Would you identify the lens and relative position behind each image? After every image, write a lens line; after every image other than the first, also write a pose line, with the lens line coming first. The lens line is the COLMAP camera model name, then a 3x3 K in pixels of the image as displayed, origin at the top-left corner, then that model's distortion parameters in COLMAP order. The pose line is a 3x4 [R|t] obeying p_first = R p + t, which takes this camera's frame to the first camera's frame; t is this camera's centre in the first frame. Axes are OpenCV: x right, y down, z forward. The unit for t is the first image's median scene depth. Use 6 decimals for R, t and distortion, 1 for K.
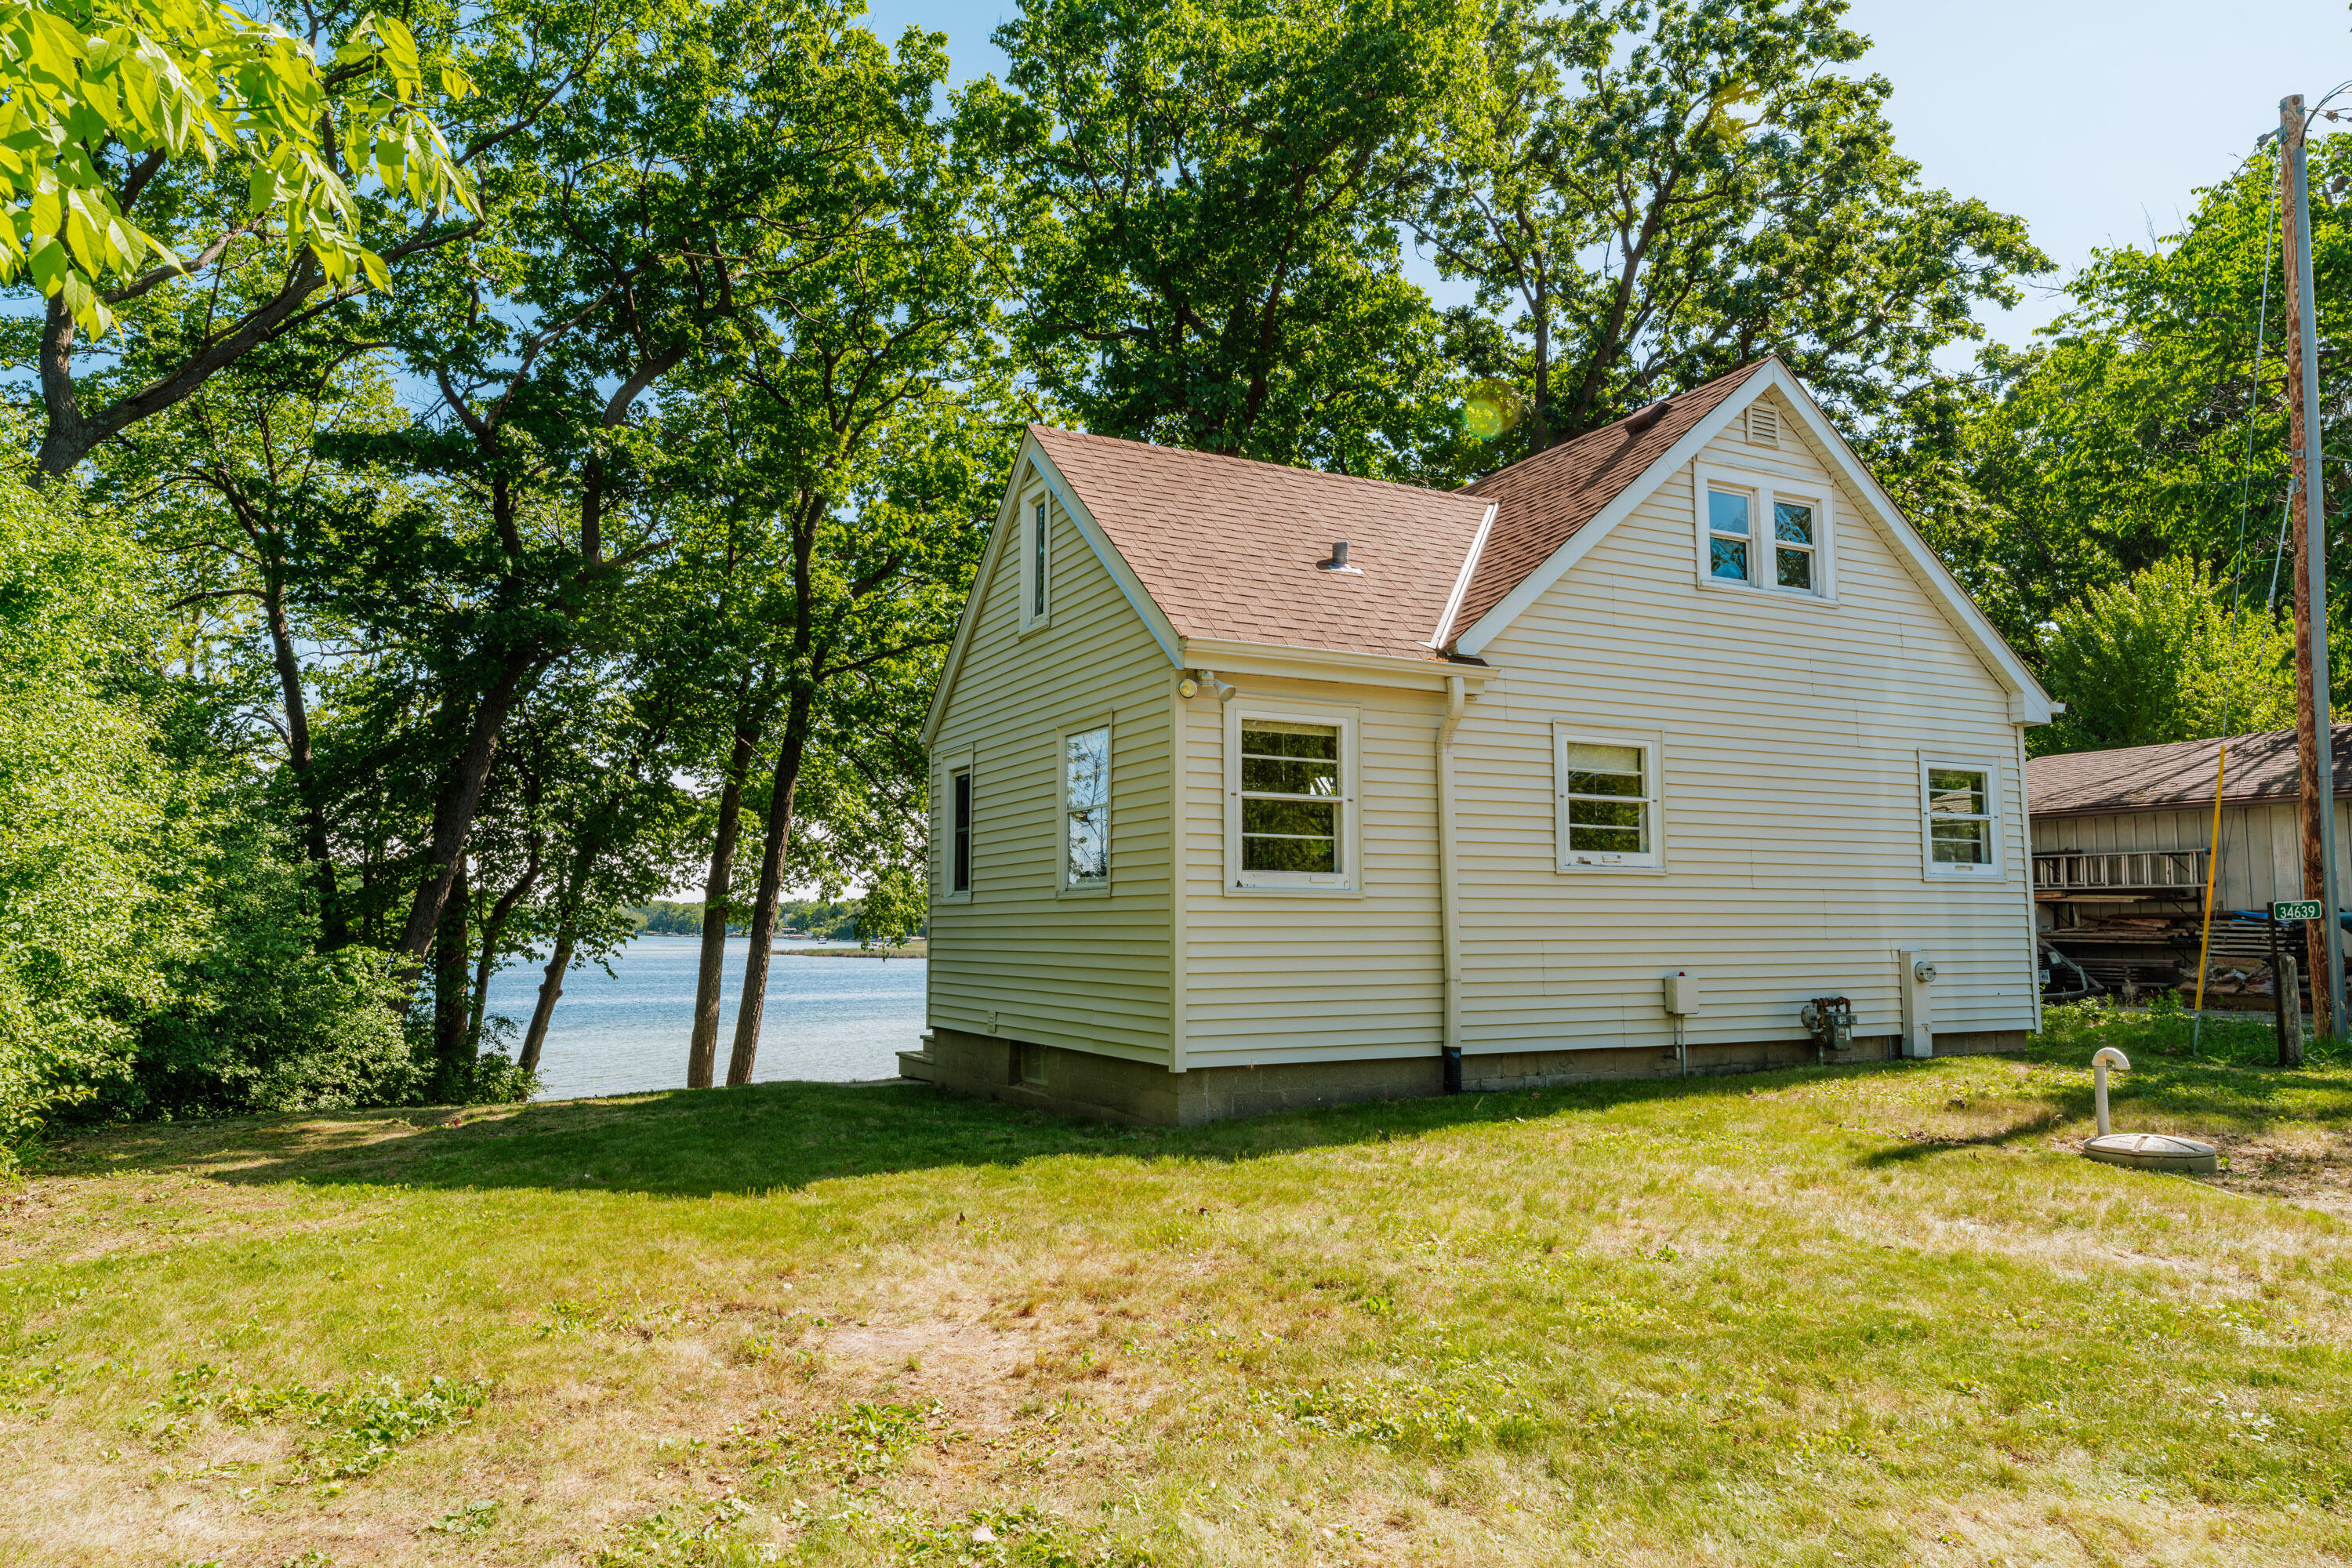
lens RADIAL K [[1570.6, 0, 1176.0], [0, 1570.6, 784.0], [0, 0, 1]] dist [0.000288, 0.000167]
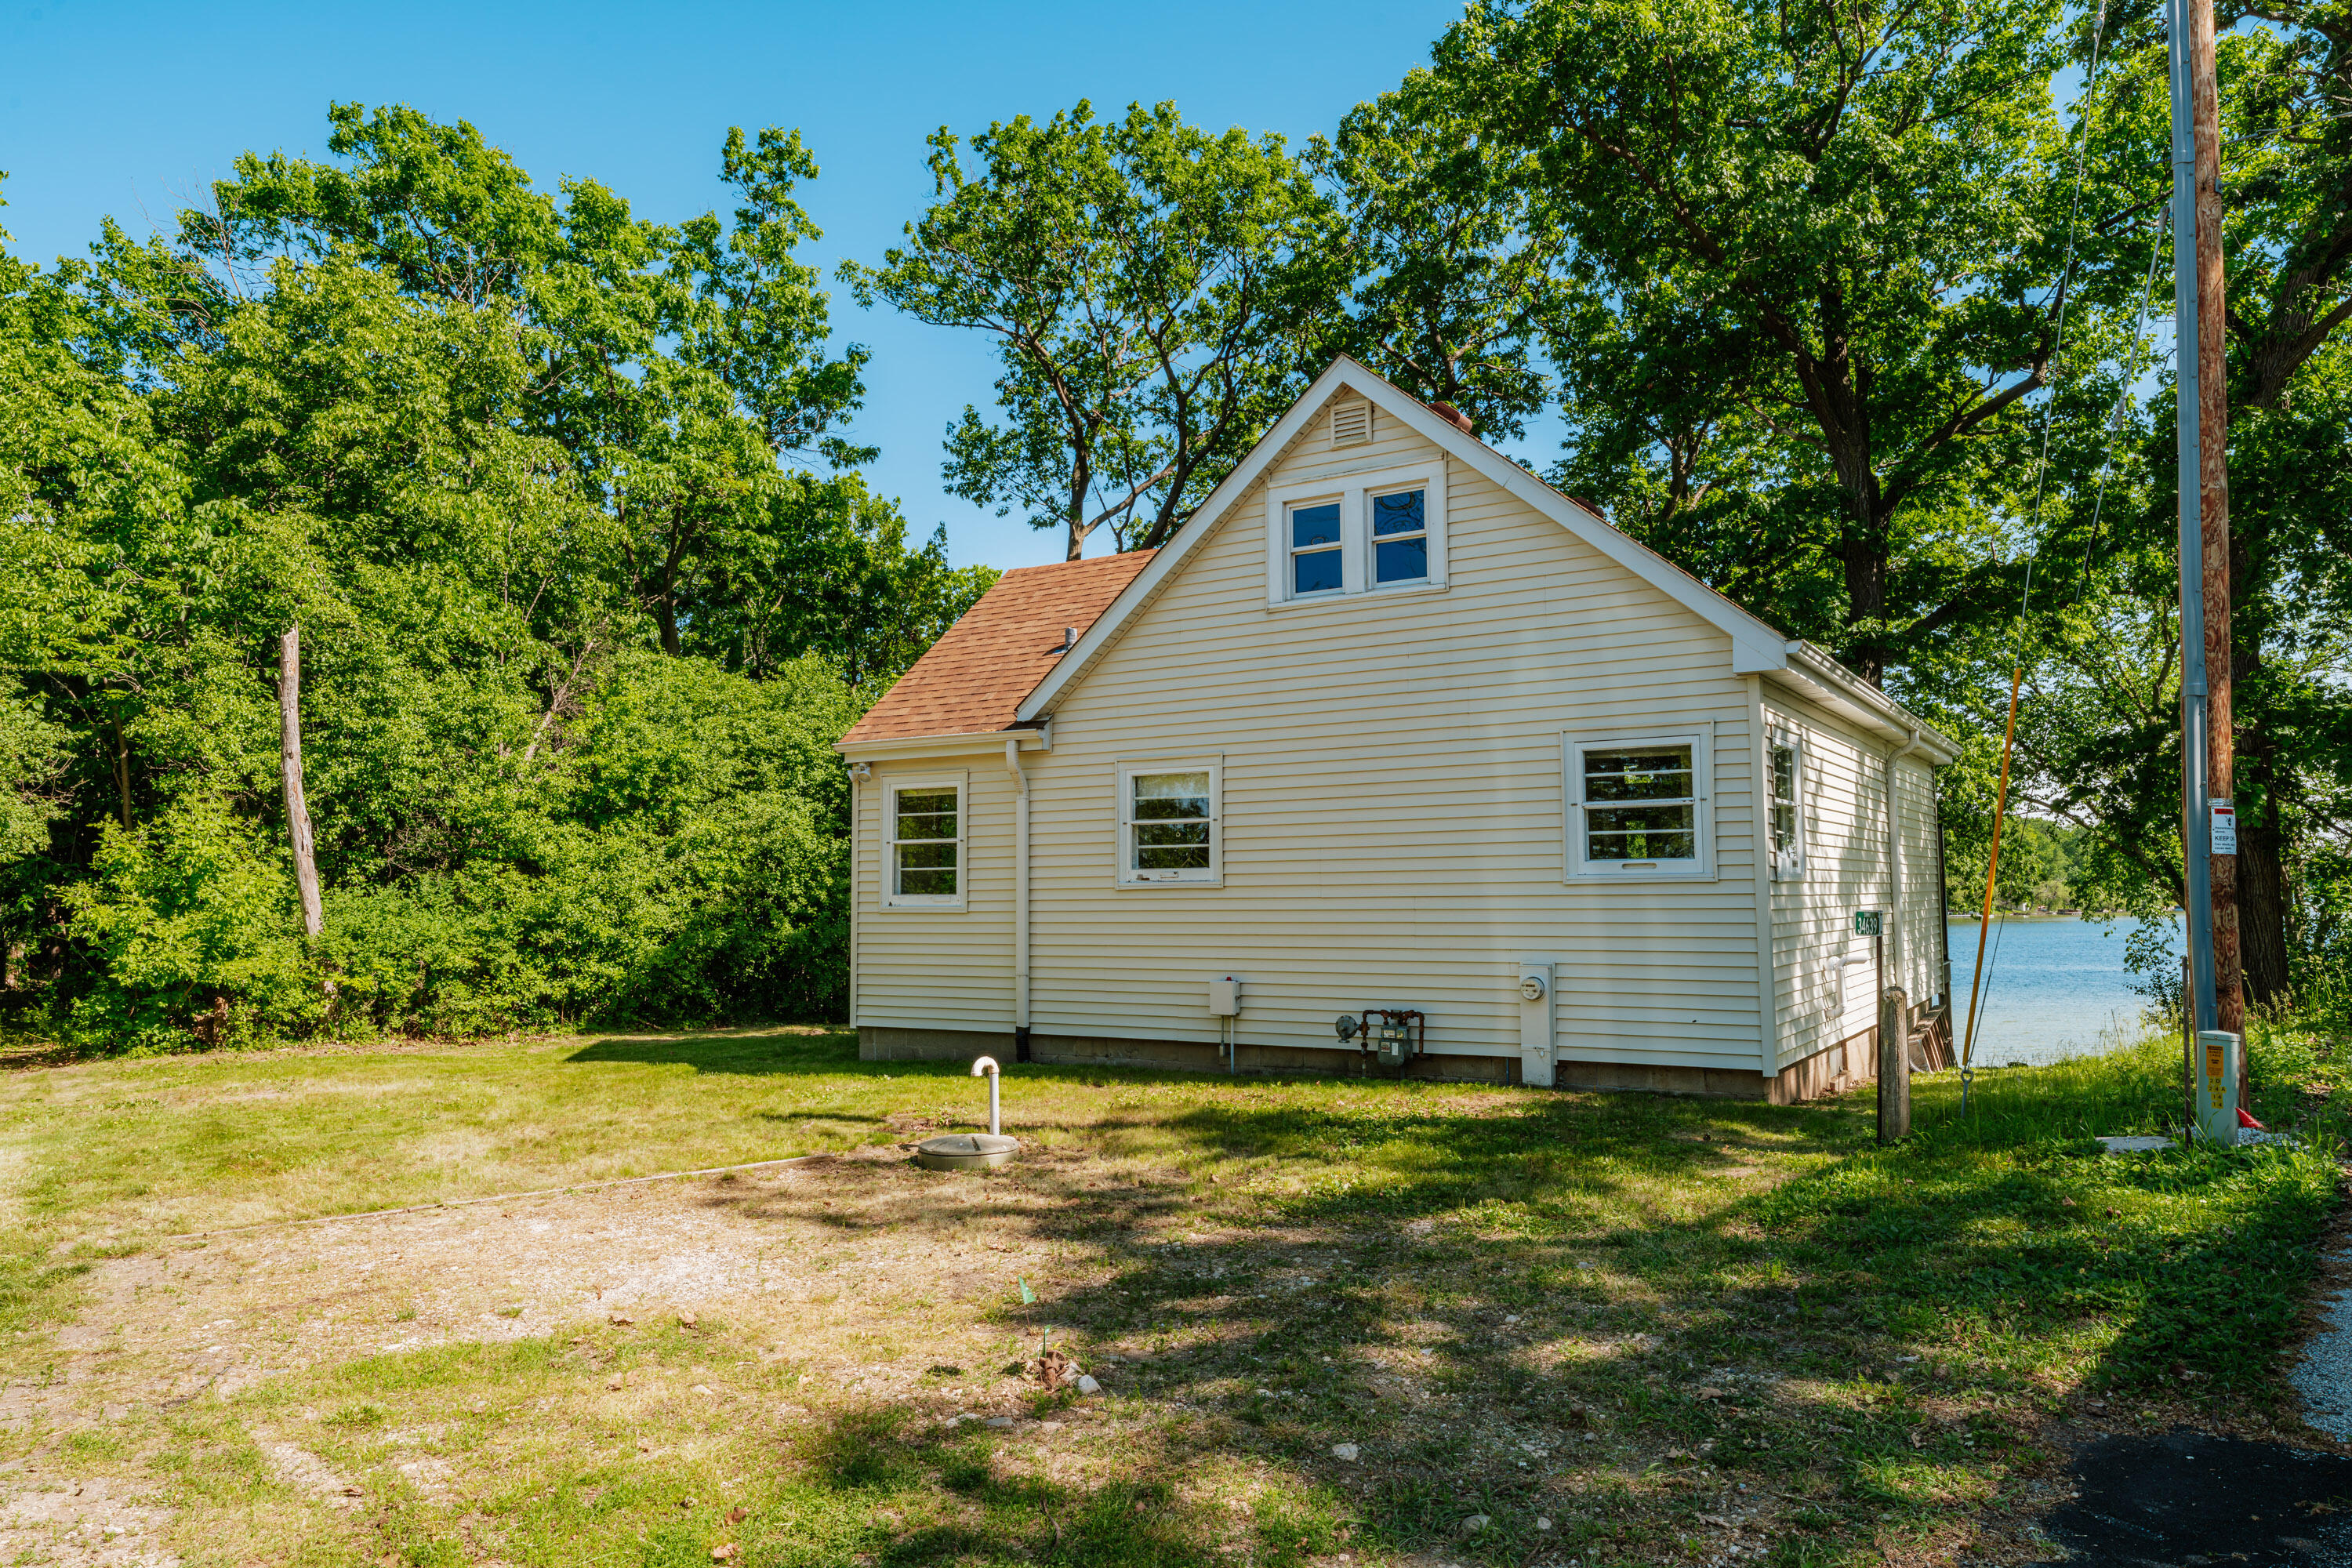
lens RADIAL K [[1570.6, 0, 1176.0], [0, 1570.6, 784.0], [0, 0, 1]] dist [0.000288, 0.000167]
pose [[0.497559, -0.068159, -0.864748, 1.260699], [0.087928, 0.995736, -0.027892, 0.014183], [0.862962, -0.062158, 0.501430, 0.434614]]
